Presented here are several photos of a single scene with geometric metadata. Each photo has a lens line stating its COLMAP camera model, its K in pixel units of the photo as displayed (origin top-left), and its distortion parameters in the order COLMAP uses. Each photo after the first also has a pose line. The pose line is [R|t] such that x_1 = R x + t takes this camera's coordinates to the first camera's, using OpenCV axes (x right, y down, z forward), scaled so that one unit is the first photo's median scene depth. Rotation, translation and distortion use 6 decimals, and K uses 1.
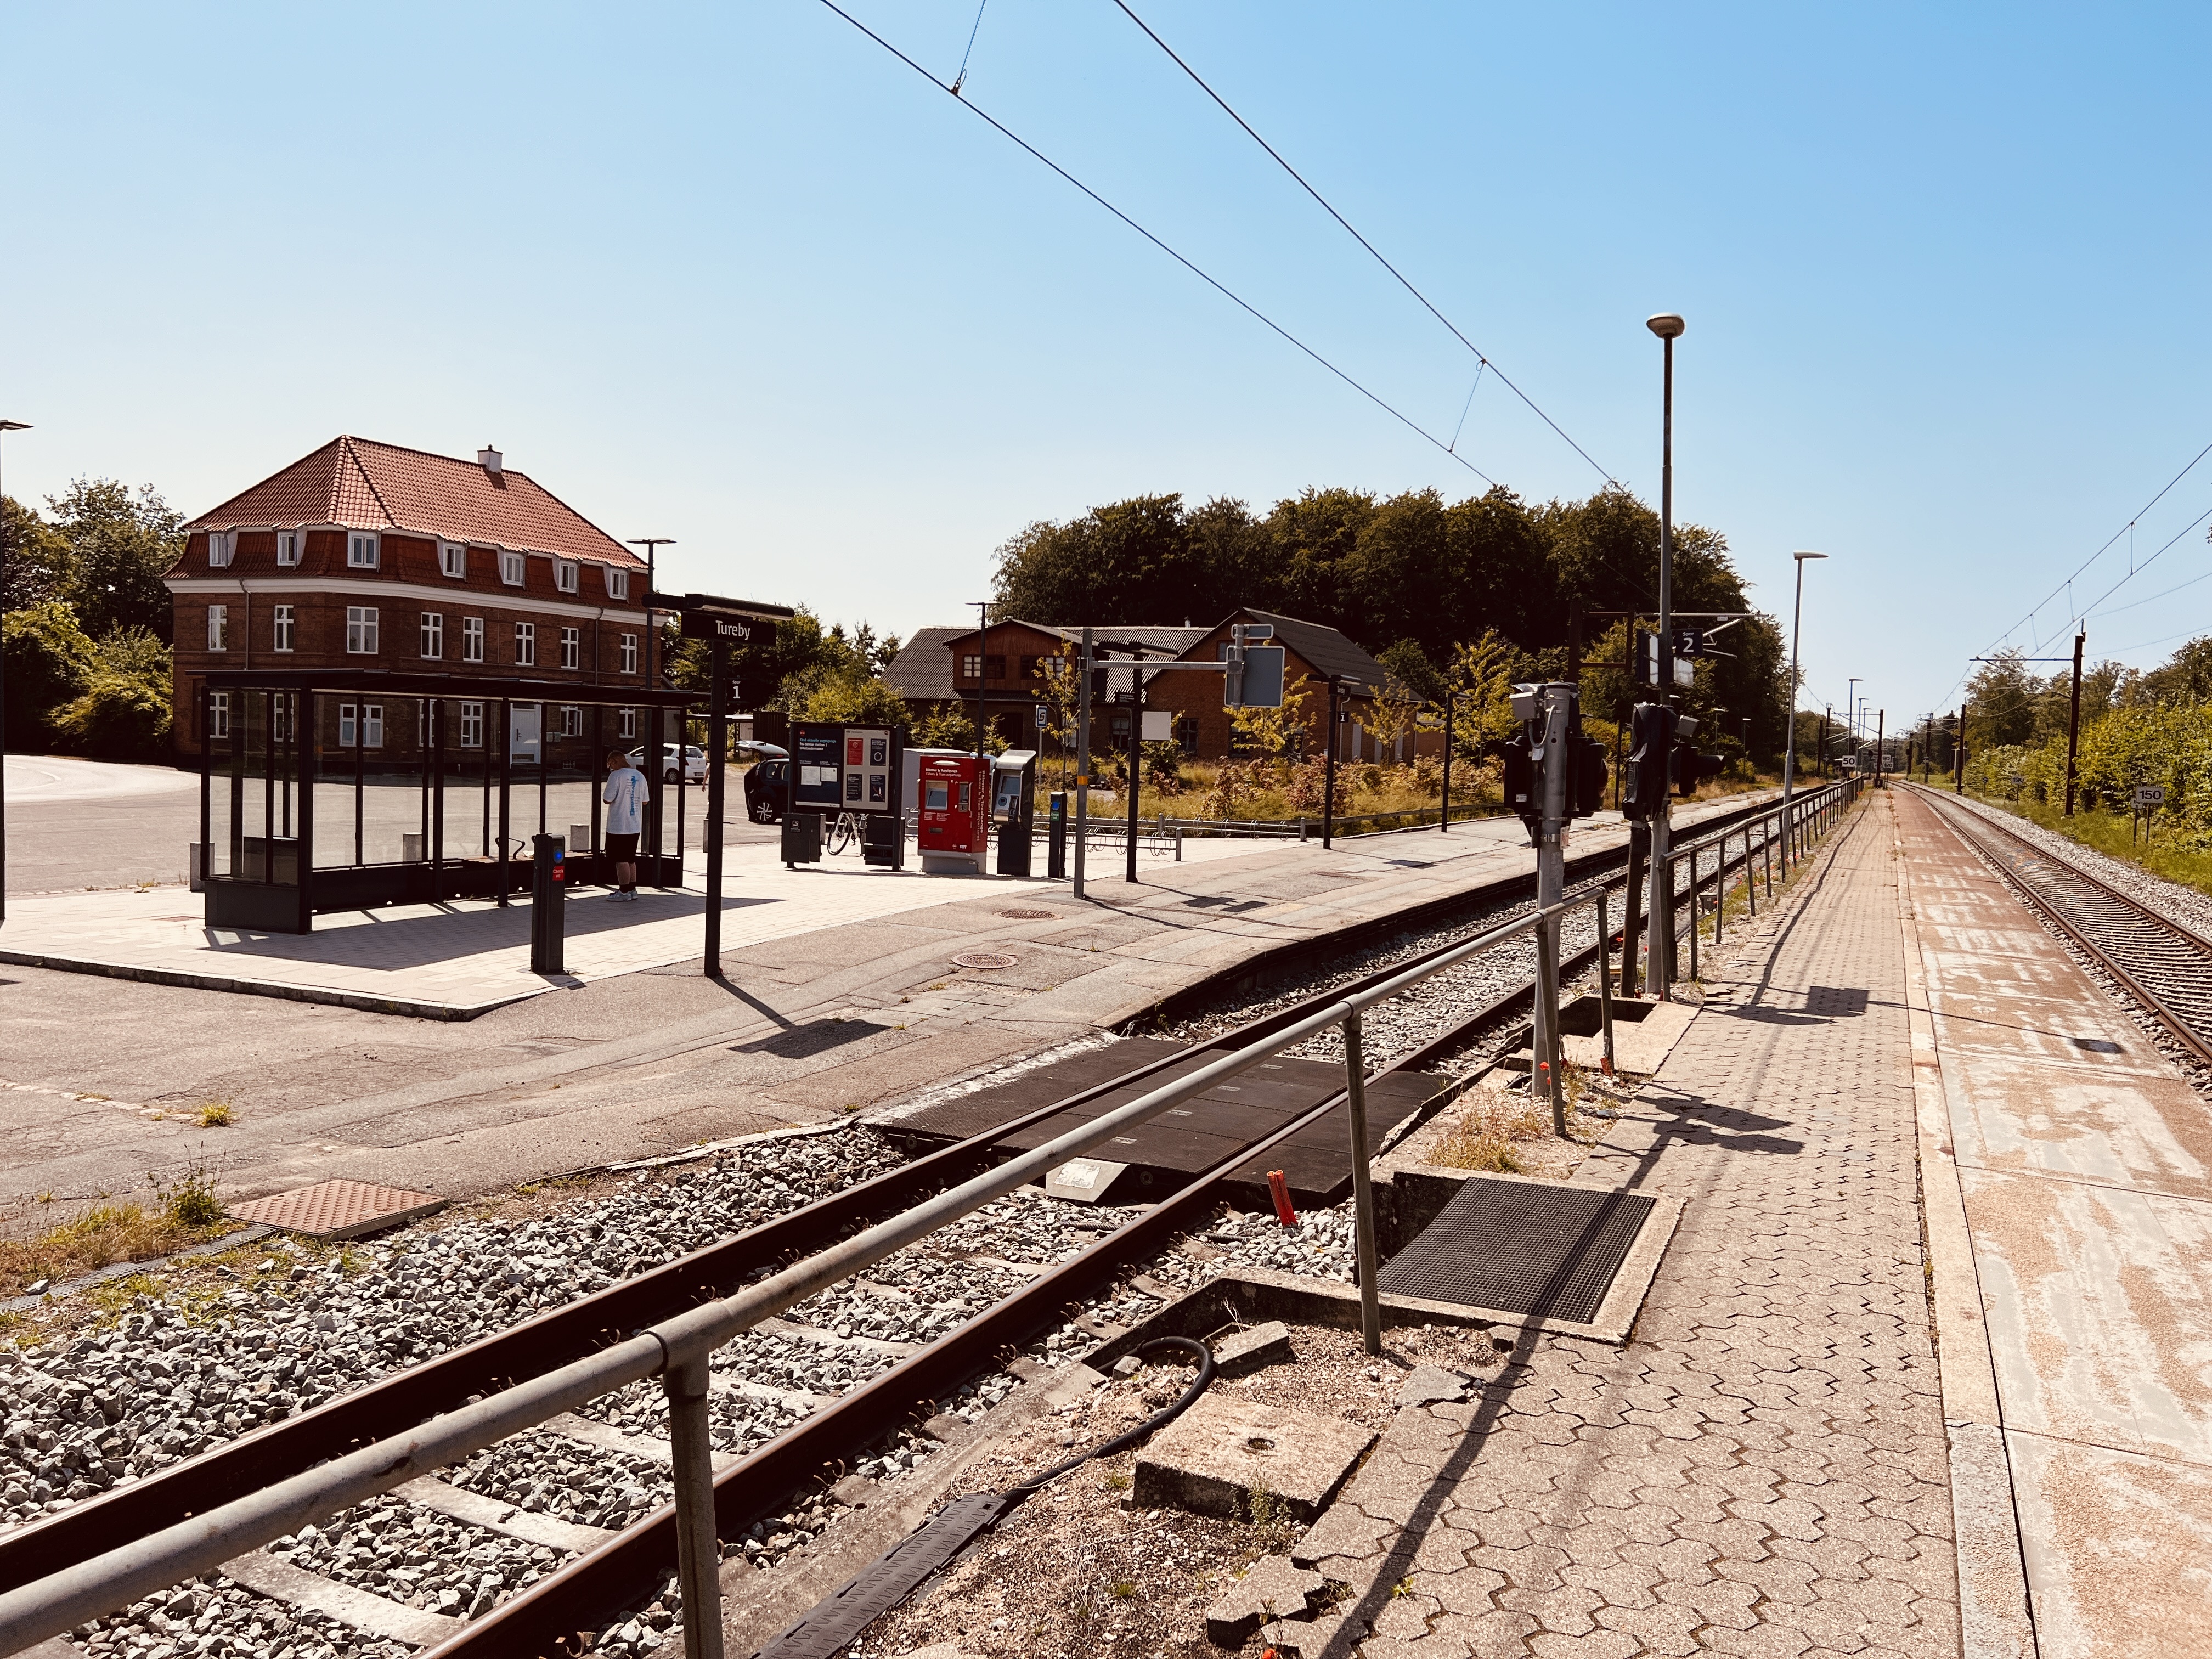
lens RADIAL K [[1658.0, 0, 1093.0], [0, 1658.0, 826.8], [0, 0, 1]] dist [0.066703, -0.086127]
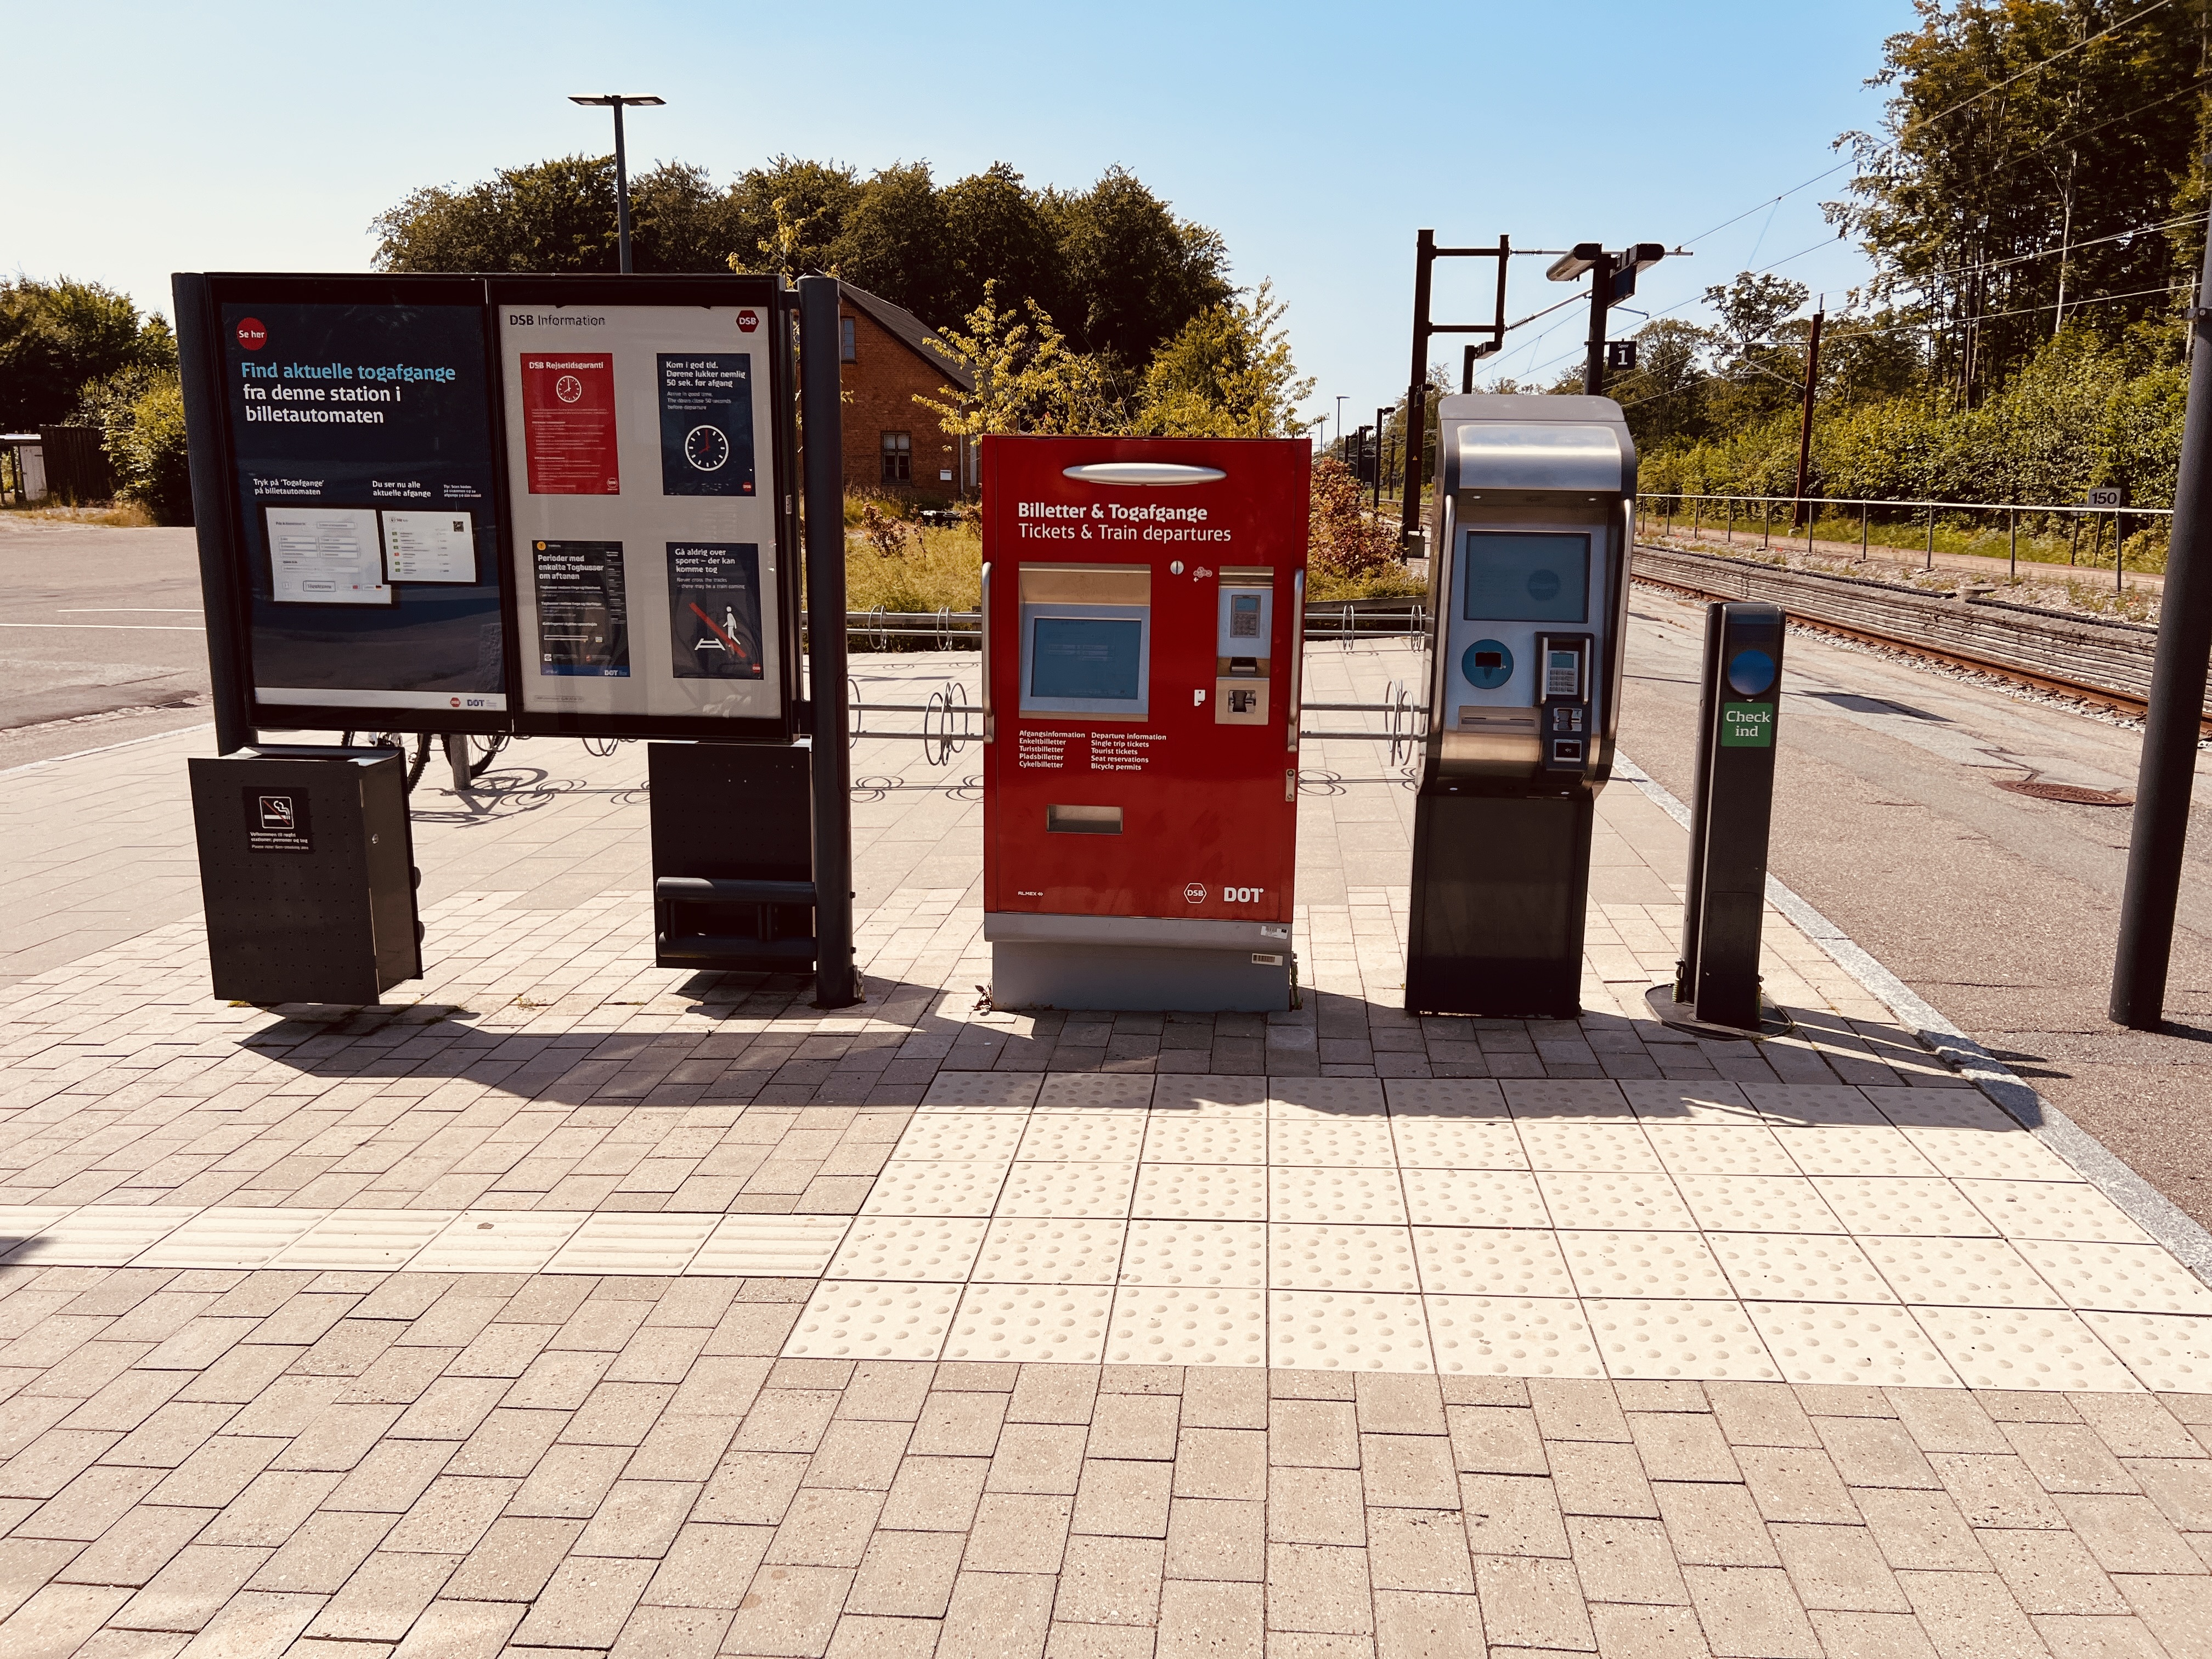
lens RADIAL K [[1658.0, 0, 1120.4], [0, 1658.0, 818.1], [0, 0, 1]] dist [0.066703, -0.086127]
pose [[0.937327, -0.091024, 0.336353, -0.066399], [0.038181, 0.986295, 0.160512, -0.012525], [-0.346353, -0.137610, 0.927956, 0.340698]]
